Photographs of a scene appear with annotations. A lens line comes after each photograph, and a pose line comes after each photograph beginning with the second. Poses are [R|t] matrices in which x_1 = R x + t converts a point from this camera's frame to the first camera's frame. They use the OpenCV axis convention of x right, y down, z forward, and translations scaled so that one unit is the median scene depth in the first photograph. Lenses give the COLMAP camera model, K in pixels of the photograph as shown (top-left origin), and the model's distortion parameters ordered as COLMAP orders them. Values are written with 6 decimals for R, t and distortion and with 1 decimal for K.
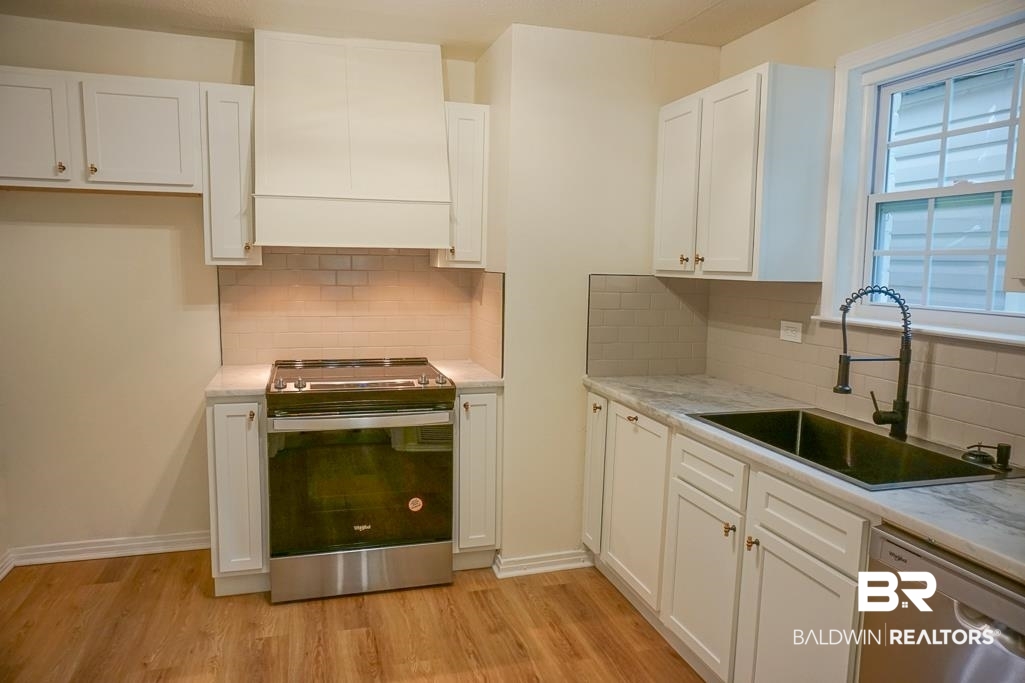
lens RADIAL K [[691.2, 0, 513.5], [0, 691.2, 339.4], [0, 0, 1]] dist [-0.031238, 0.018509]
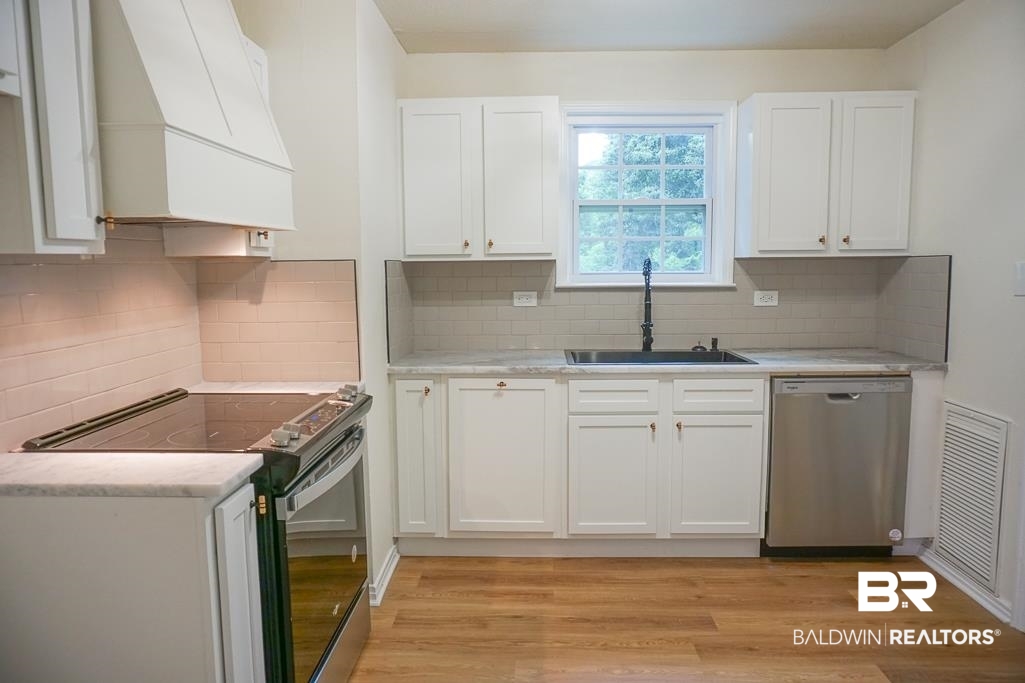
lens RADIAL K [[691.2, 0, 513.3], [0, 691.2, 344.4], [0, 0, 1]] dist [-0.031238, 0.018509]
pose [[0.321911, -0.132858, 0.937402, -0.868061], [0.116971, 0.988101, 0.099875, -0.061368], [-0.939516, 0.077498, 0.333621, 0.598002]]
